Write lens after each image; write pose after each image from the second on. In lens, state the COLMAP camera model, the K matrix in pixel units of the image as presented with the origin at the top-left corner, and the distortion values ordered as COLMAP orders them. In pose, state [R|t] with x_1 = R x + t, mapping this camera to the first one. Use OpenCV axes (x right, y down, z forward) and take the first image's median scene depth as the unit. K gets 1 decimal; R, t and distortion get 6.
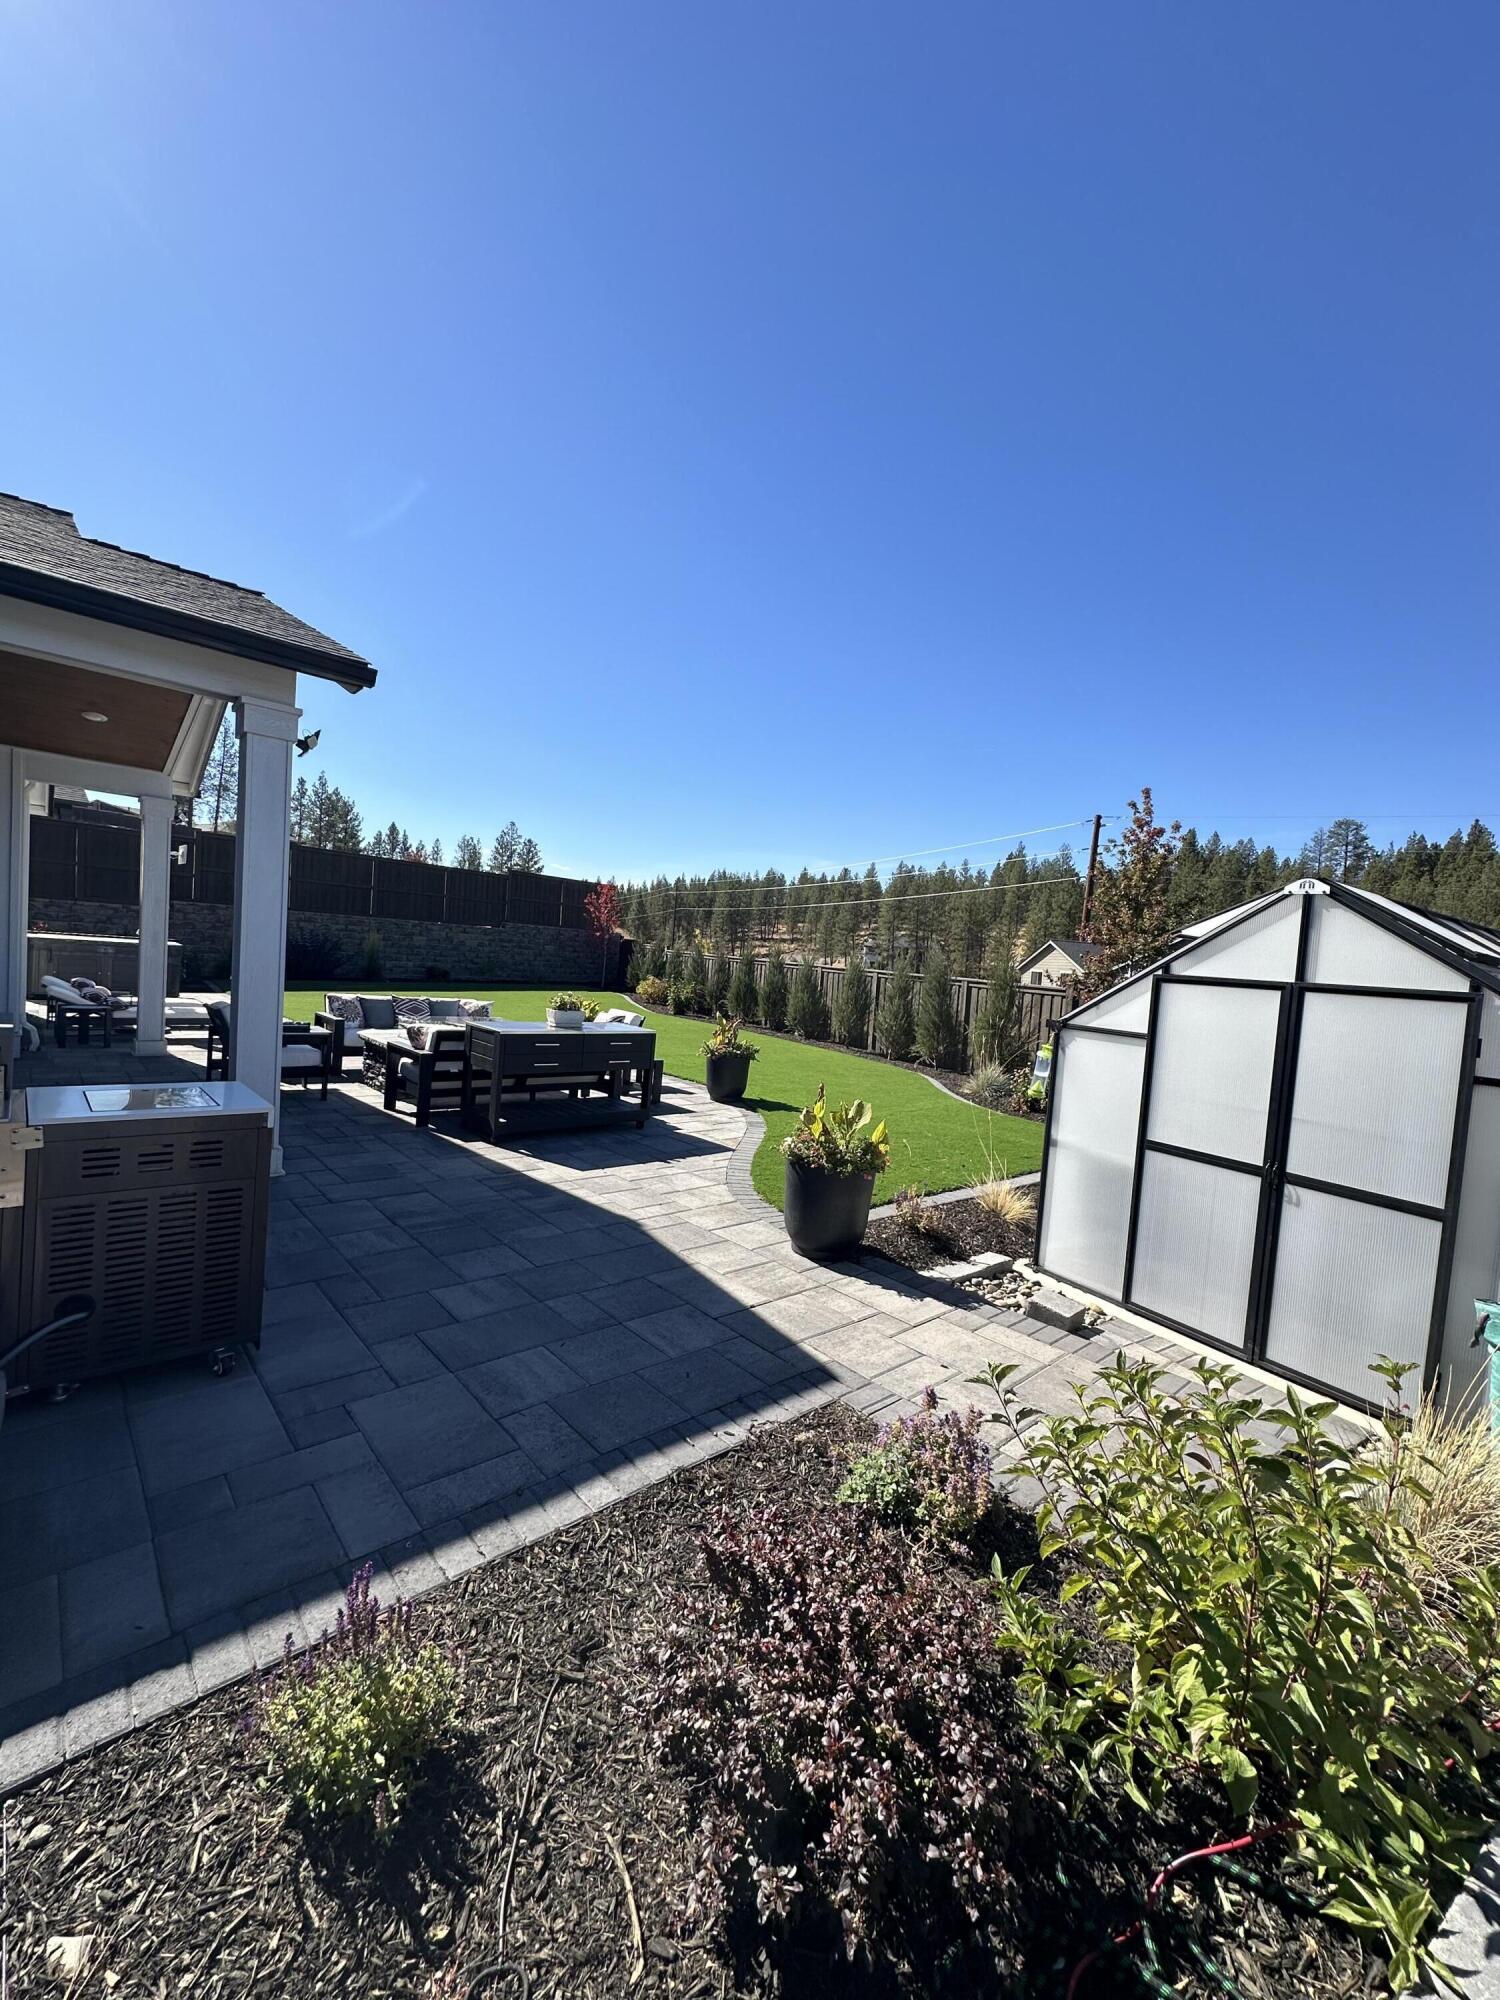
lens RADIAL K [[805.3, 0, 750.0], [0, 805.3, 1000.0], [0, 0, 1]] dist [0.001211, -0.000009]
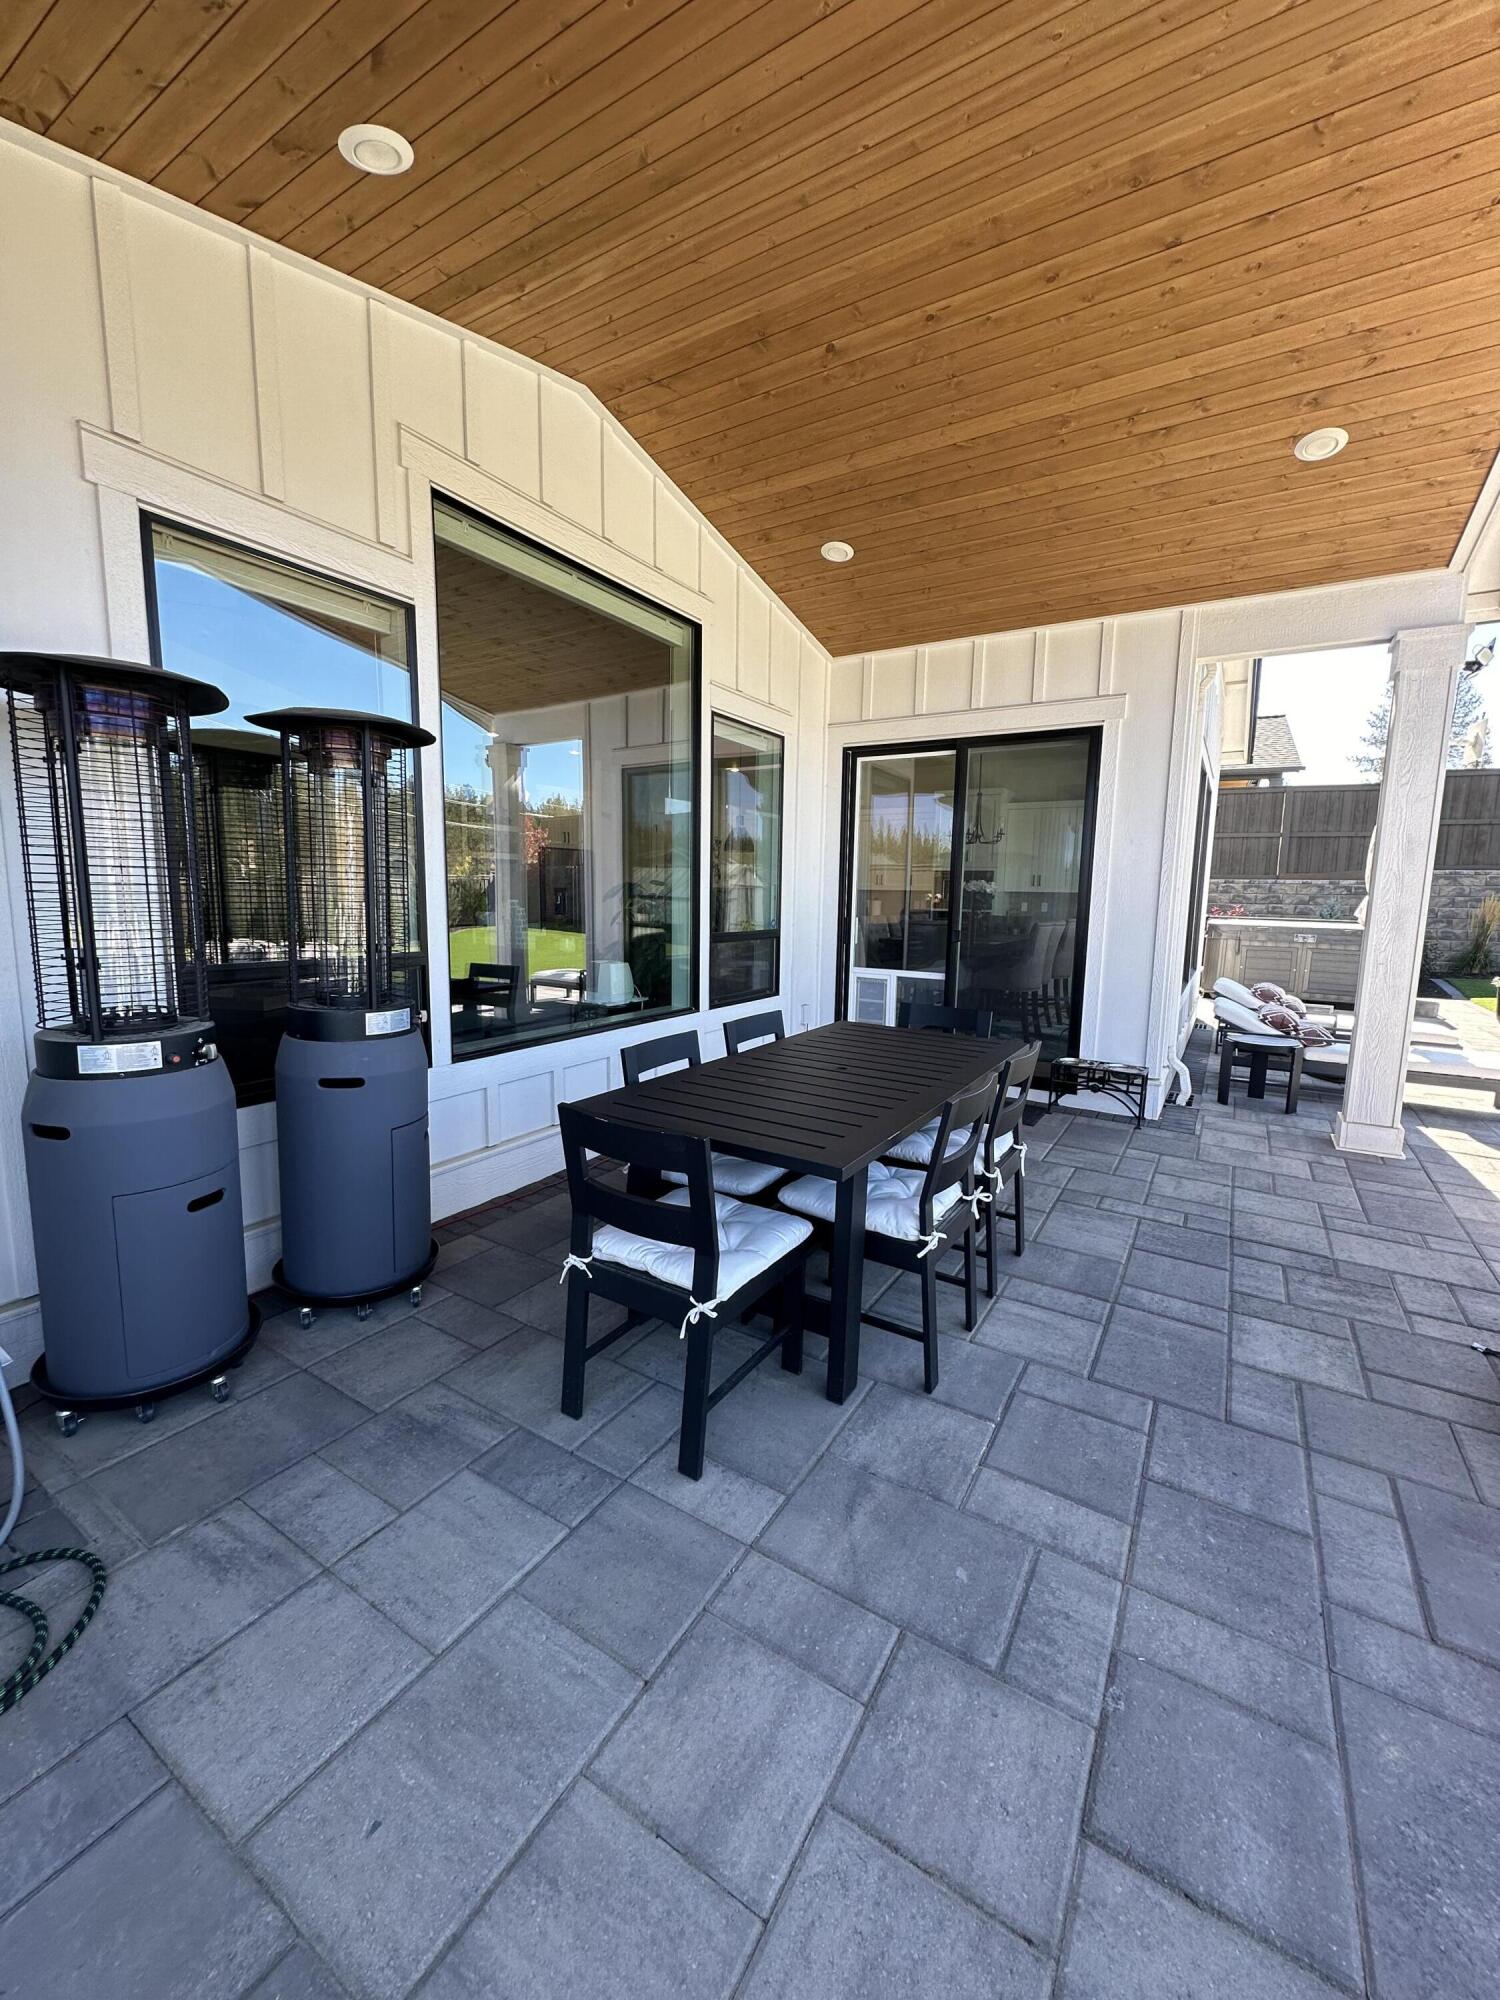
lens RADIAL K [[805.3, 0, 750.0], [0, 805.3, 1000.0], [0, 0, 1]] dist [0.001211, -0.000009]
pose [[0.290241, 0.067824, -0.954547, -0.174116], [-0.046016, 0.997321, 0.056871, -0.018414], [0.955847, 0.027418, 0.292584, 0.219050]]
